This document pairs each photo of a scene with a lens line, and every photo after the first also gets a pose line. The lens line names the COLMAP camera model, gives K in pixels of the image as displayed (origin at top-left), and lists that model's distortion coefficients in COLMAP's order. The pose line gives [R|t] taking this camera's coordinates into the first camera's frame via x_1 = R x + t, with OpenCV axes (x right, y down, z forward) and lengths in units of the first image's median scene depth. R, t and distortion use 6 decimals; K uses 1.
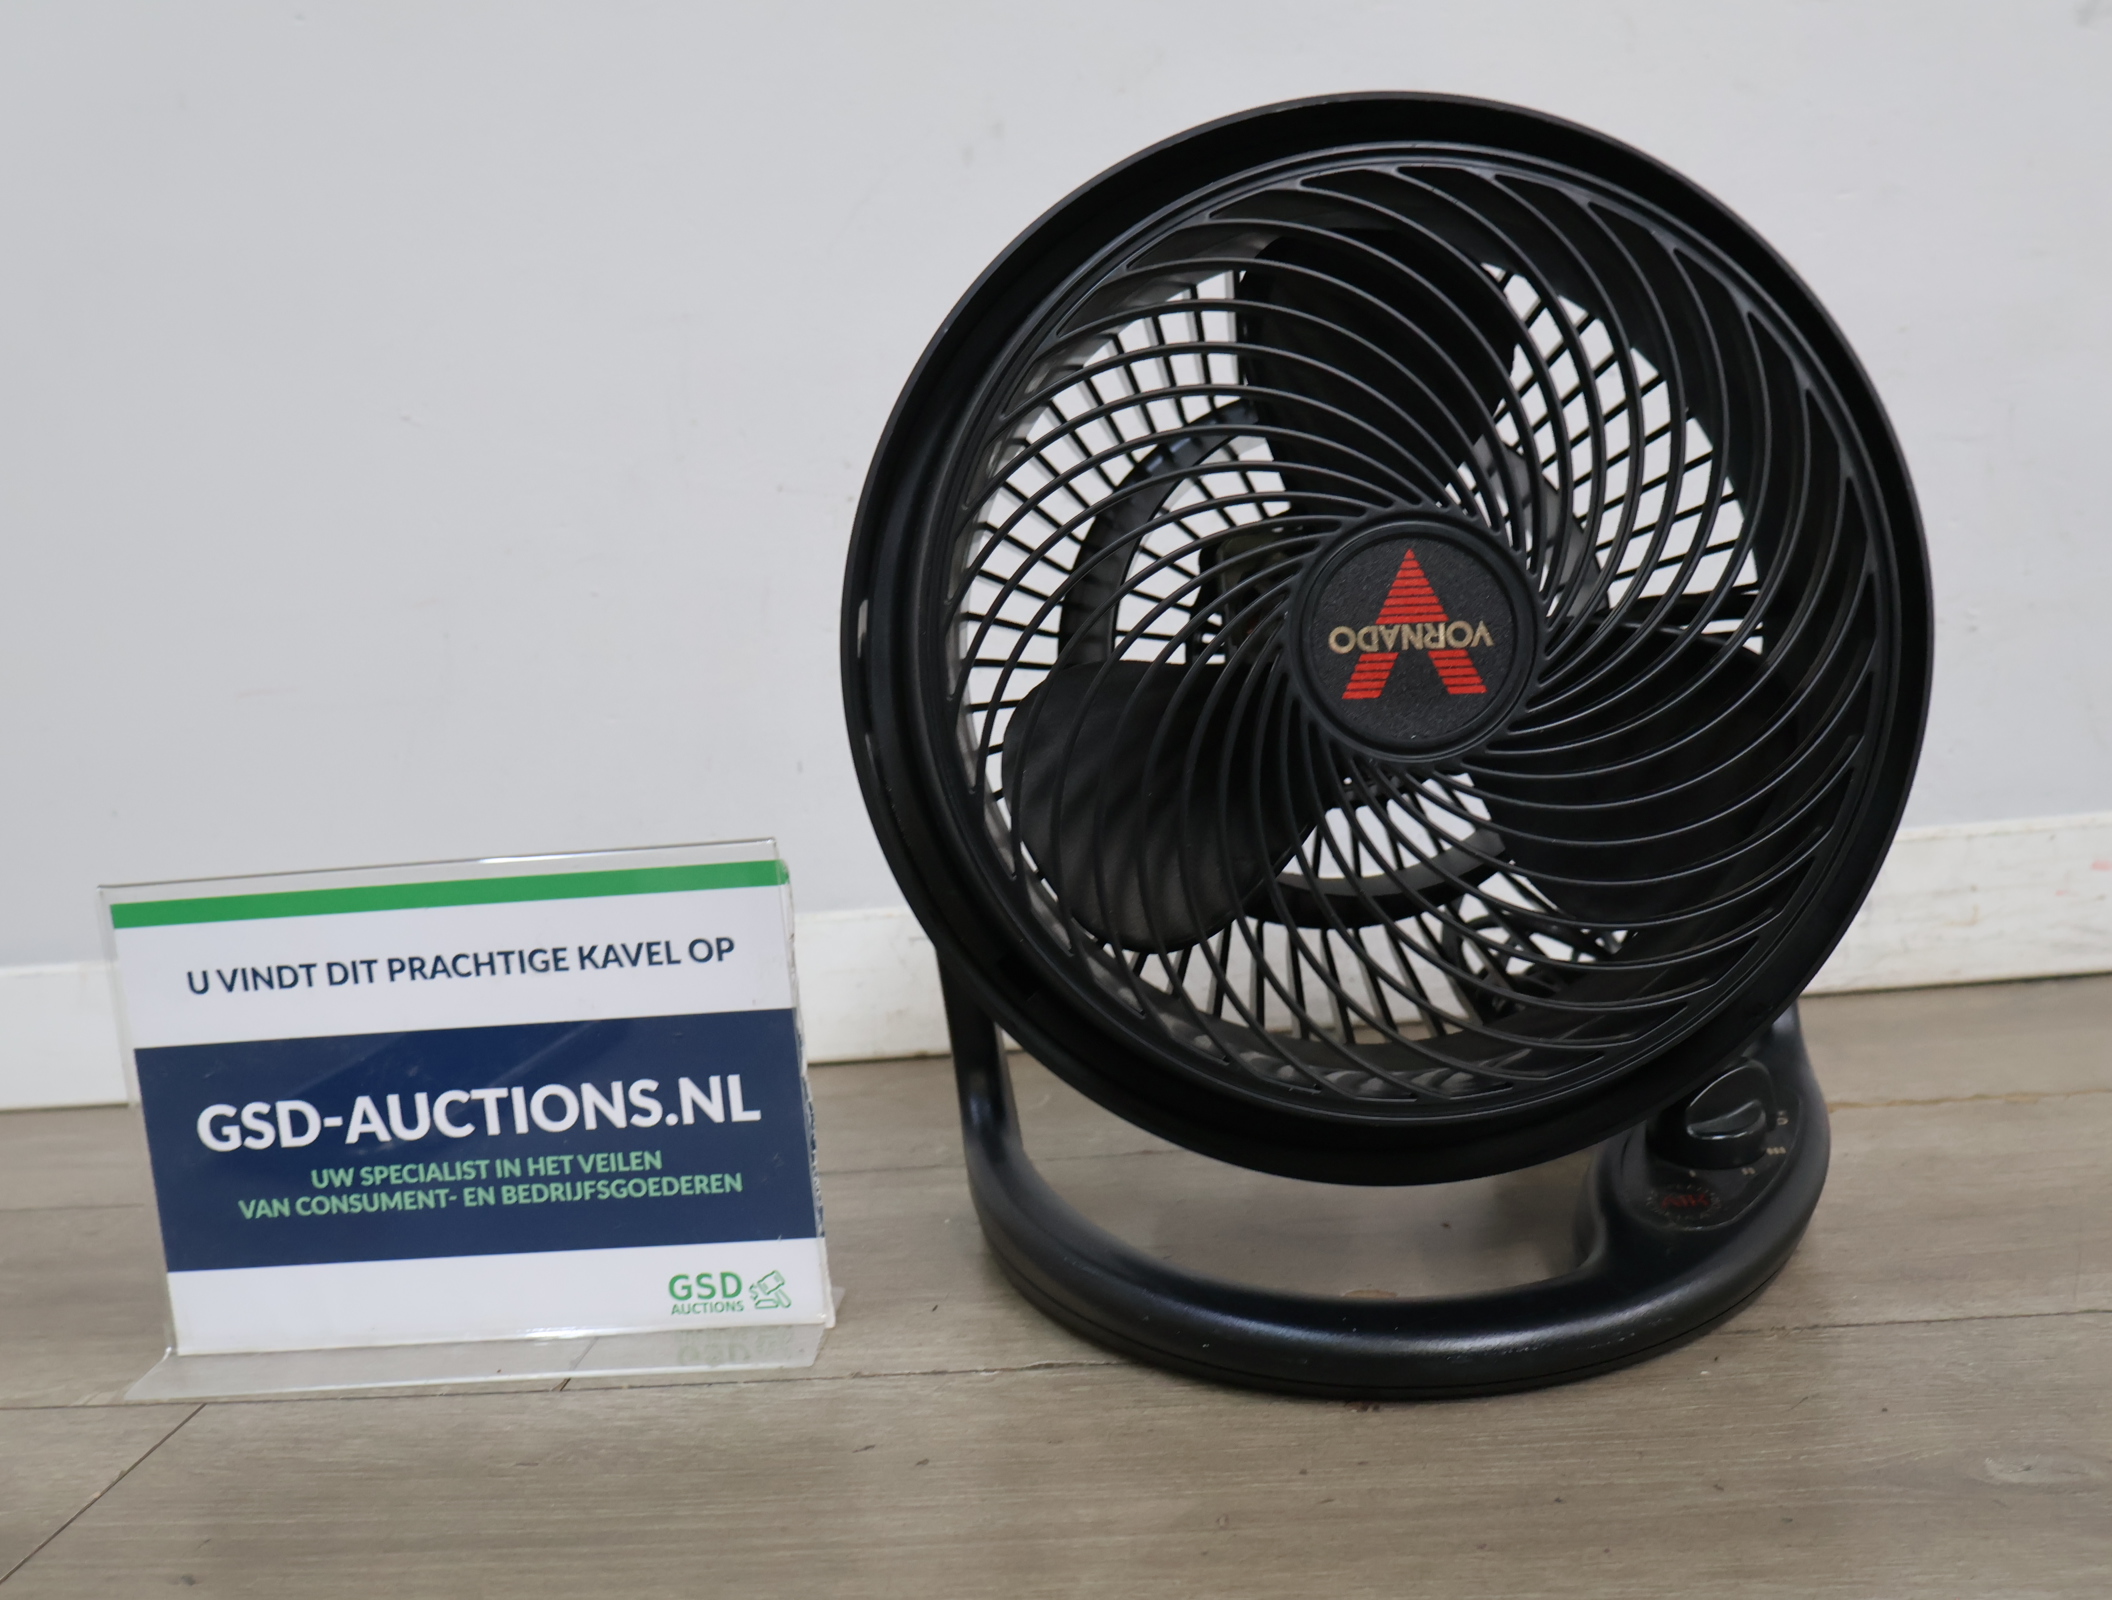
lens RADIAL K [[2160.7, 0, 1043.6], [0, 2160.7, 782.3], [0, 0, 1]] dist [0.014775, 0.000000]
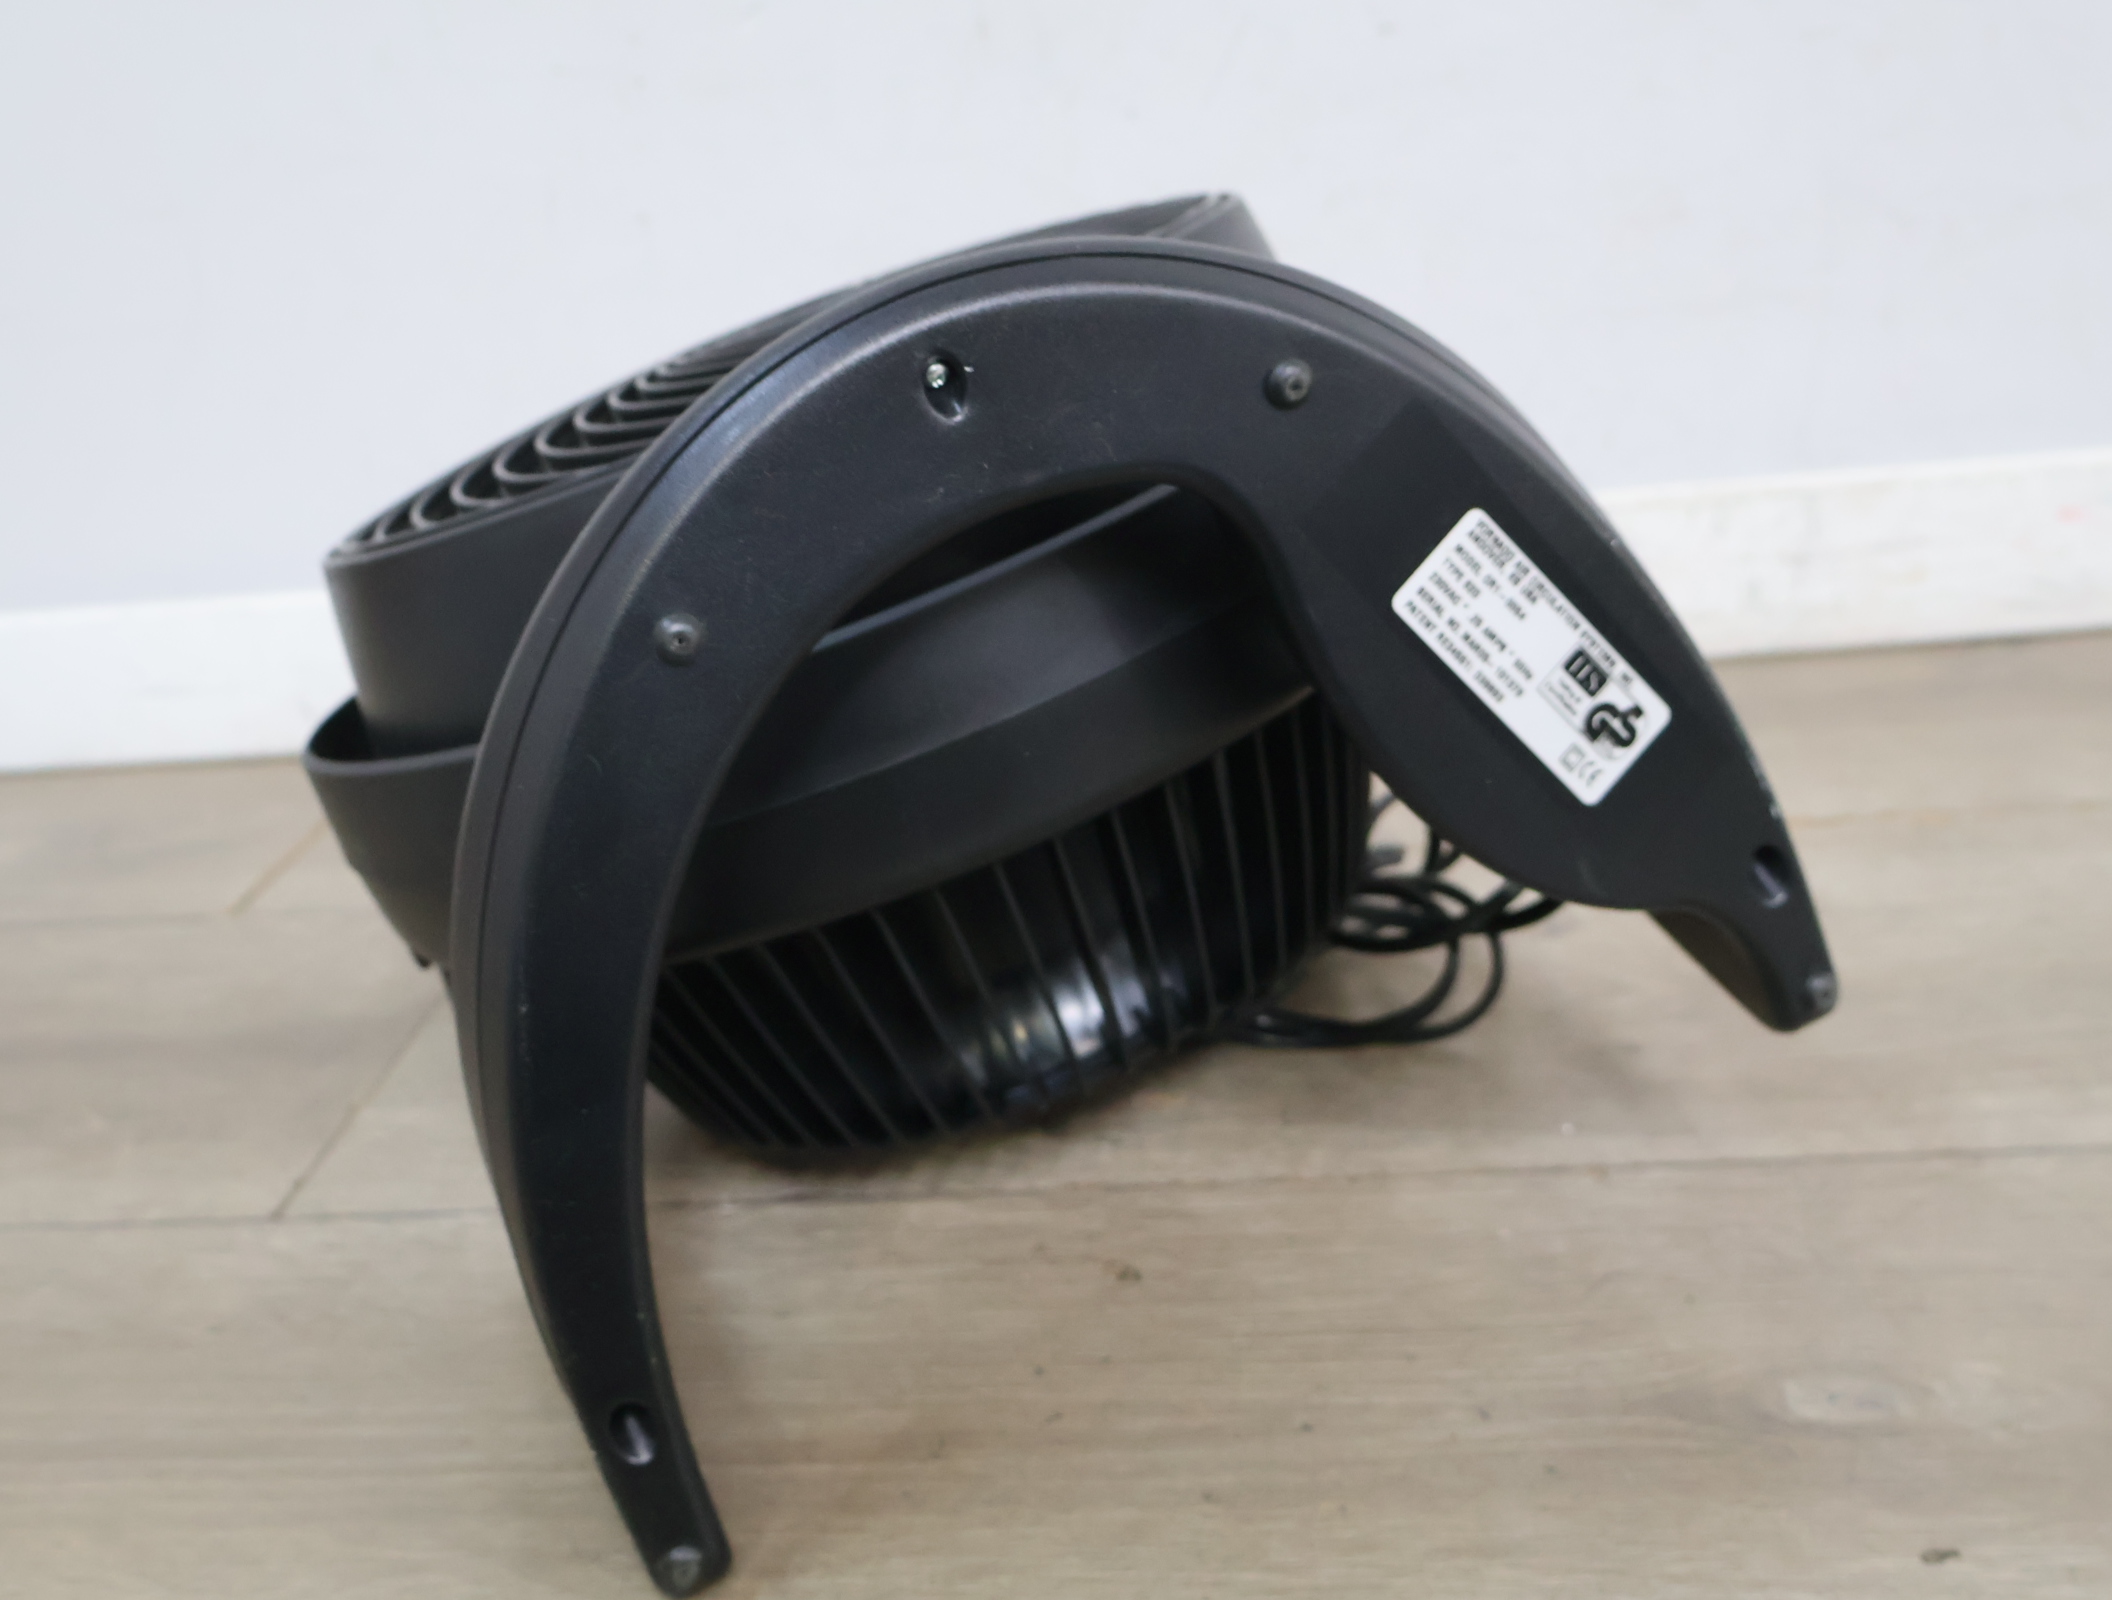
lens RADIAL K [[2160.7, 0, 1045.7], [0, 2160.7, 832.6], [0, 0, 1]] dist [0.014775, 0.000000]
pose [[0.999851, -0.014145, -0.009934, 0.132693], [0.016317, 0.962005, 0.272542, -0.139936], [0.005701, -0.272664, 0.962093, 0.192457]]
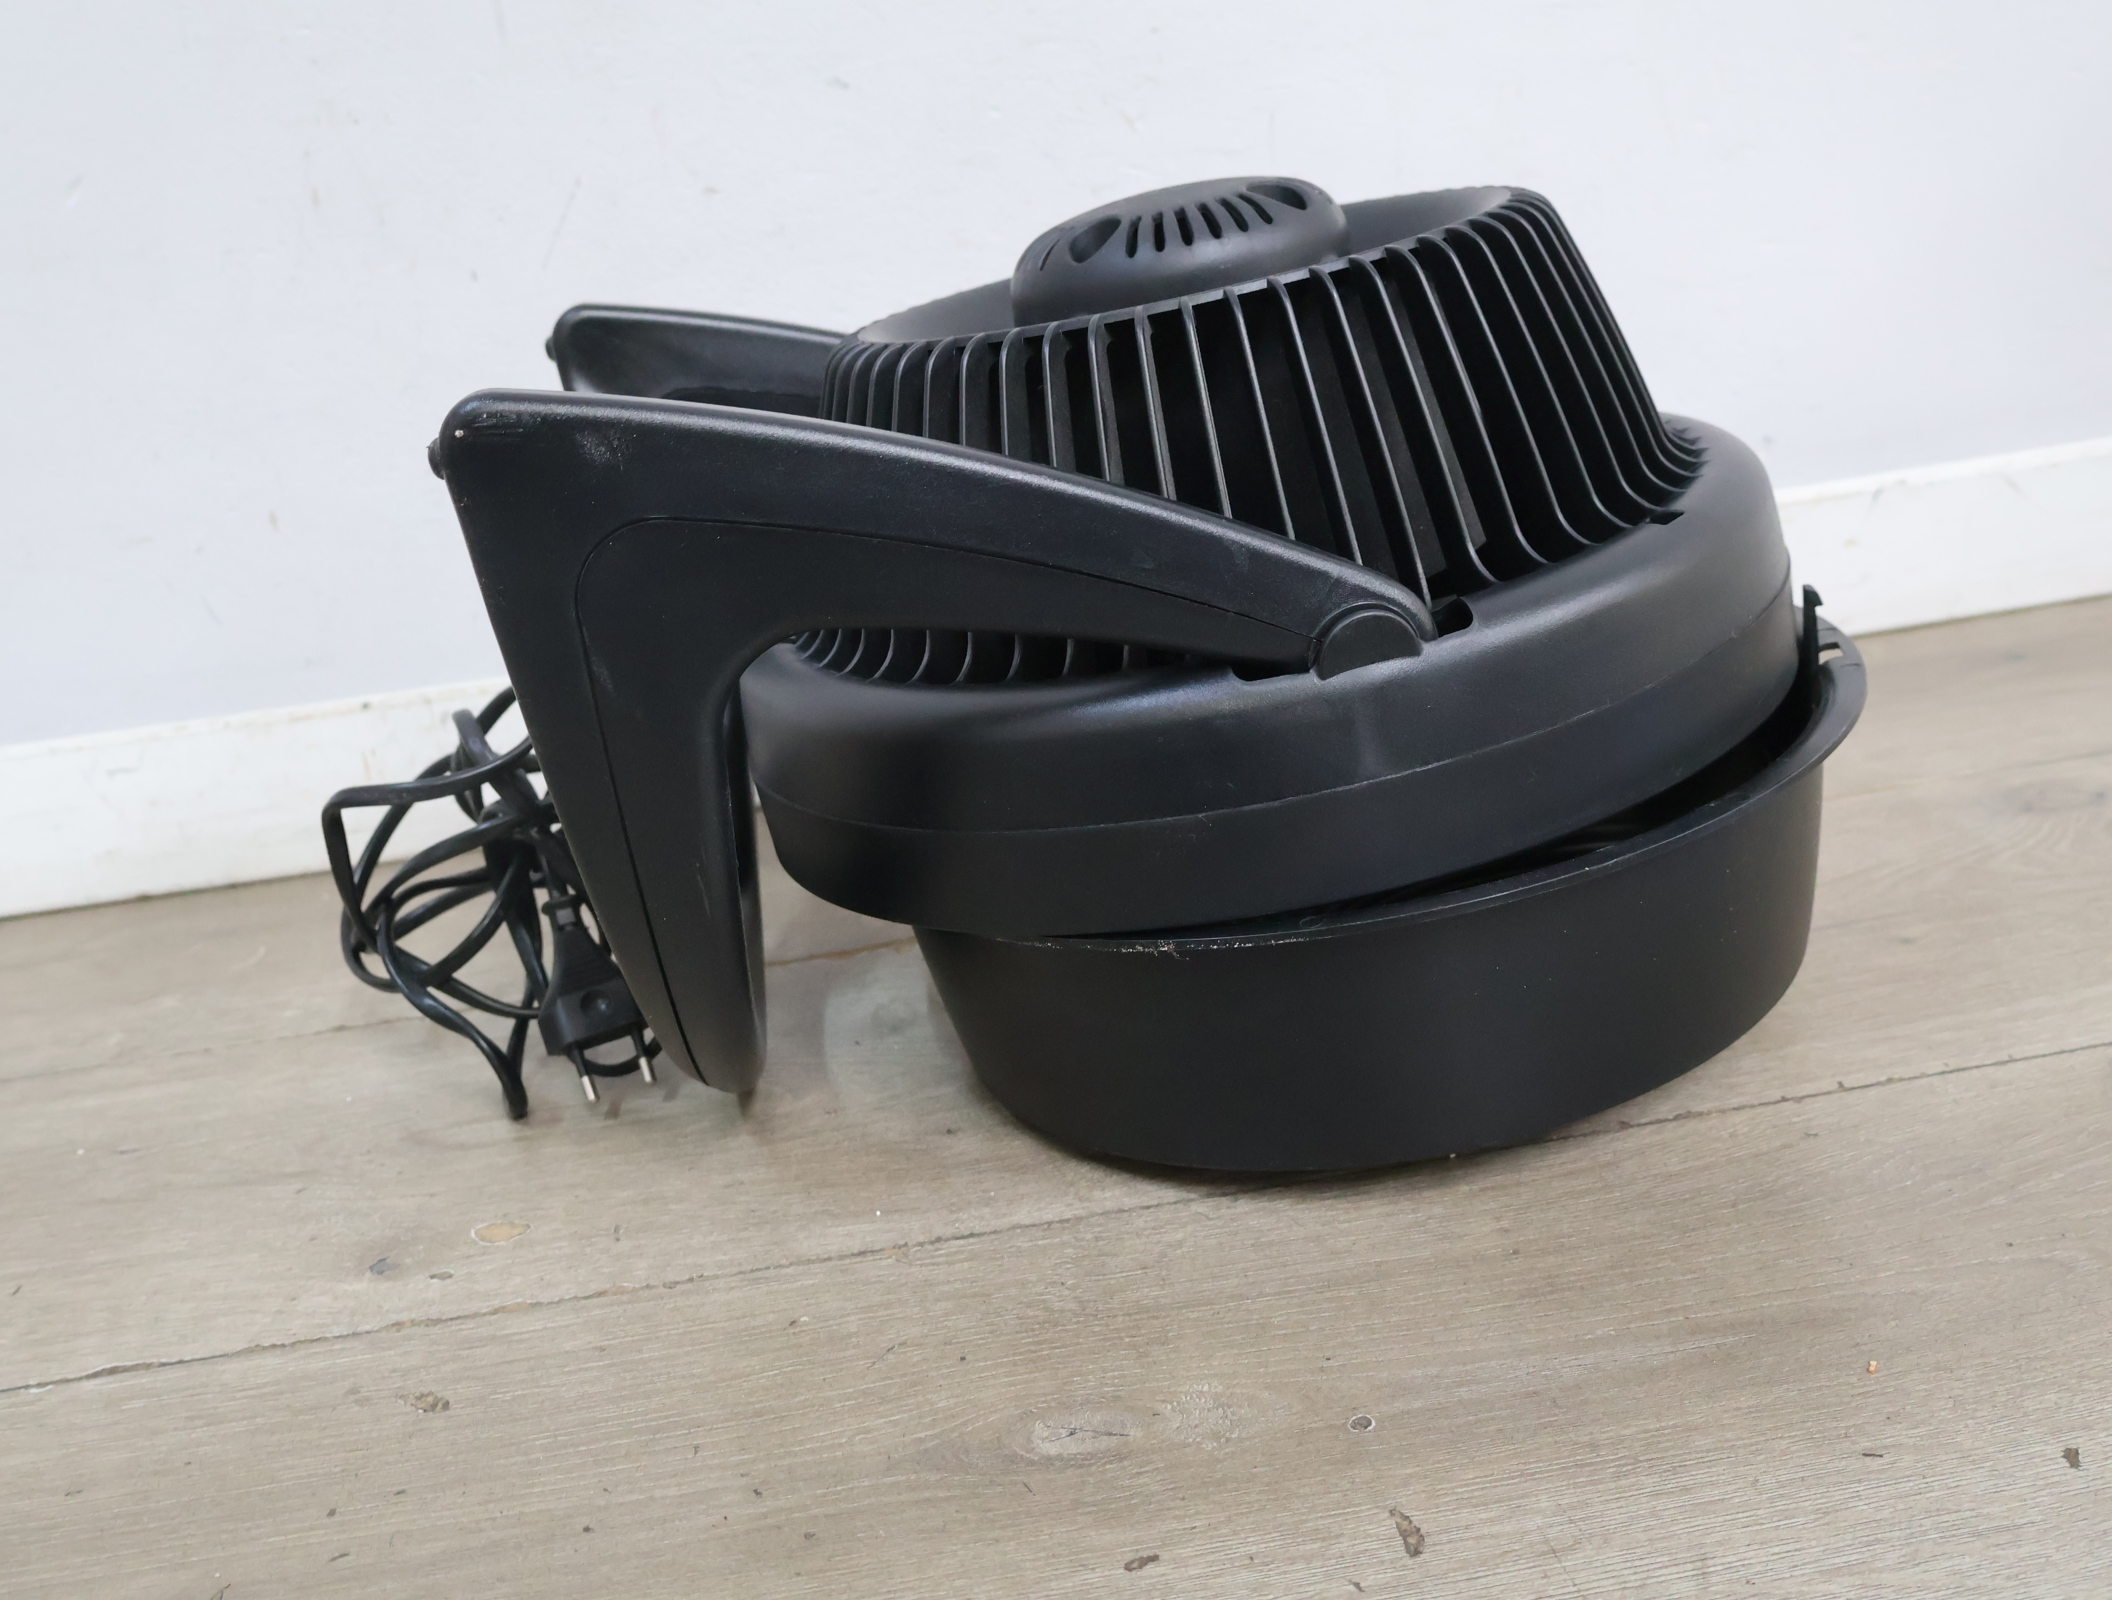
lens RADIAL K [[2160.7, 0, 1046.8], [0, 2160.7, 820.4], [0, 0, 1]] dist [0.014775, 0.000000]
pose [[0.979242, -0.089887, 0.181673, 0.269310], [0.049811, 0.975524, 0.214175, -0.140412], [-0.196478, -0.200680, 0.959752, 0.127805]]
